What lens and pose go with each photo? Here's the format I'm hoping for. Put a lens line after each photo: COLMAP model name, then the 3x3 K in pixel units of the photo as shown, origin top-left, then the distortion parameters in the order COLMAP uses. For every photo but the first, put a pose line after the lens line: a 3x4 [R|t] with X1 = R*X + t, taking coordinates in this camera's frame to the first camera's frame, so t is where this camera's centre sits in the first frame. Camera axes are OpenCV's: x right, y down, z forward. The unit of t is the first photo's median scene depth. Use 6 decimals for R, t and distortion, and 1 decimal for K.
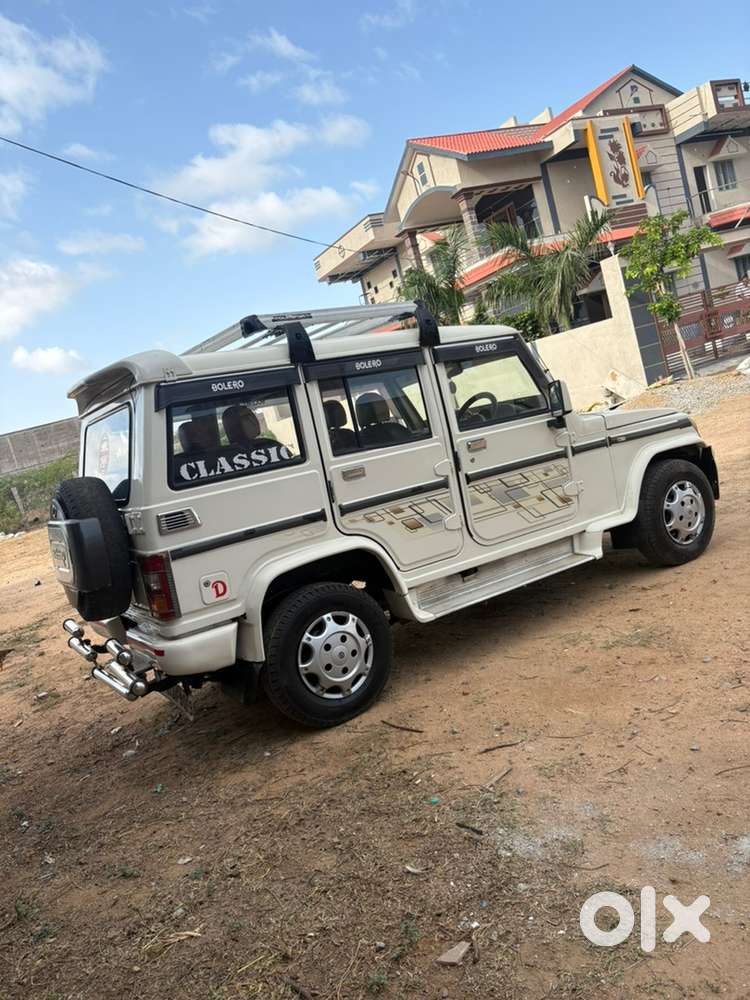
lens RADIAL K [[761.7, 0, 382.3], [0, 761.7, 503.0], [0, 0, 1]] dist [0.093516, -0.259484]
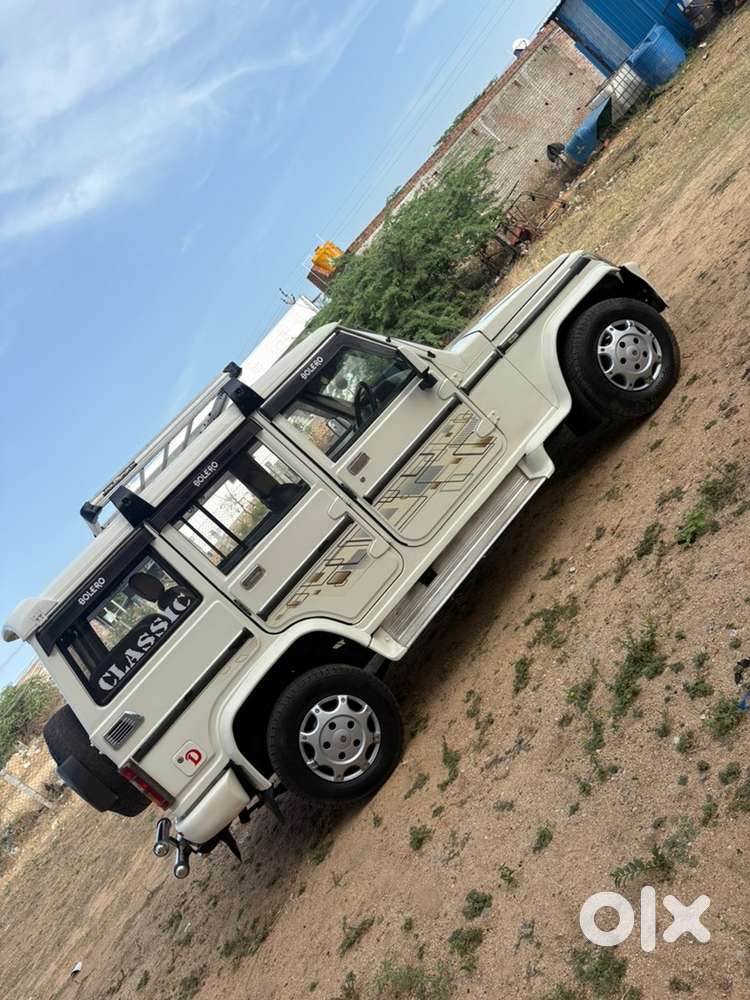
lens RADIAL K [[768.2, 0, 363.5], [0, 768.2, 500.2], [0, 0, 1]] dist [0.017358, -0.002383]
pose [[0.806261, -0.521993, -0.278329, 0.403702], [0.558790, 0.826457, 0.068717, -0.108529], [0.194157, -0.210932, 0.958024, 0.086458]]
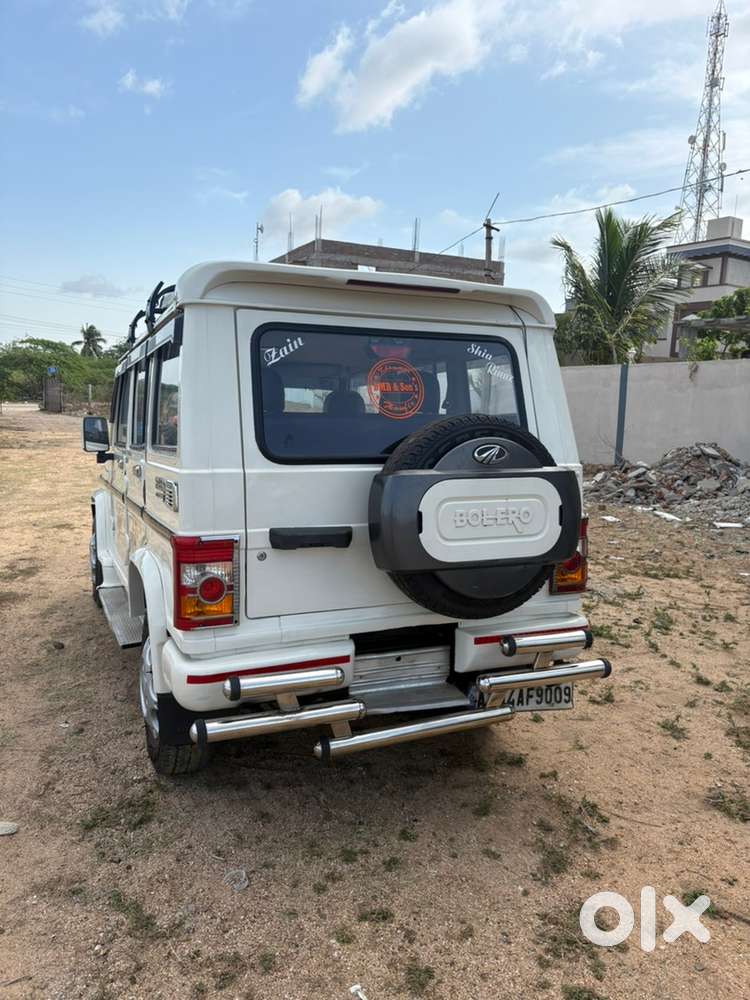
lens RADIAL K [[768.2, 0, 363.5], [0, 768.2, 500.2], [0, 0, 1]] dist [0.017358, -0.002383]
pose [[0.158195, 0.101590, 0.982168, -1.039671], [0.066507, 0.991338, -0.113251, 0.110634], [-0.985166, 0.083237, 0.150068, 0.941281]]
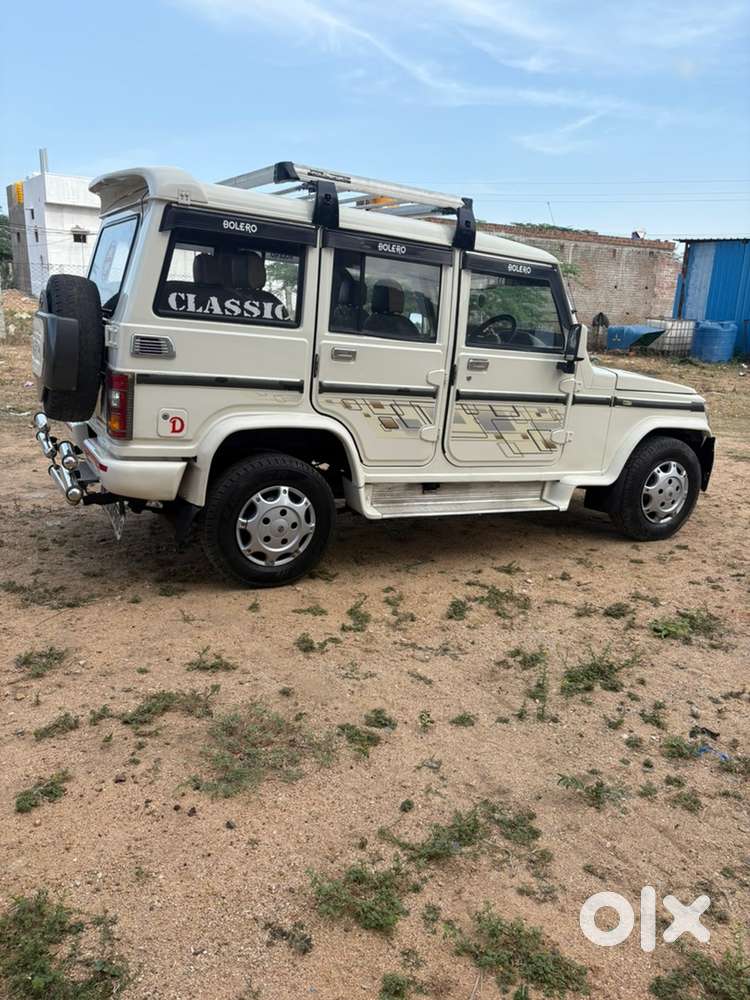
lens RADIAL K [[761.7, 0, 382.3], [0, 761.7, 503.0], [0, 0, 1]] dist [0.093516, -0.259484]
pose [[0.954919, 0.296832, -0.004418, 0.069809], [-0.293396, 0.945925, 0.138363, -0.008604], [0.045249, -0.130830, 0.990372, 0.002188]]
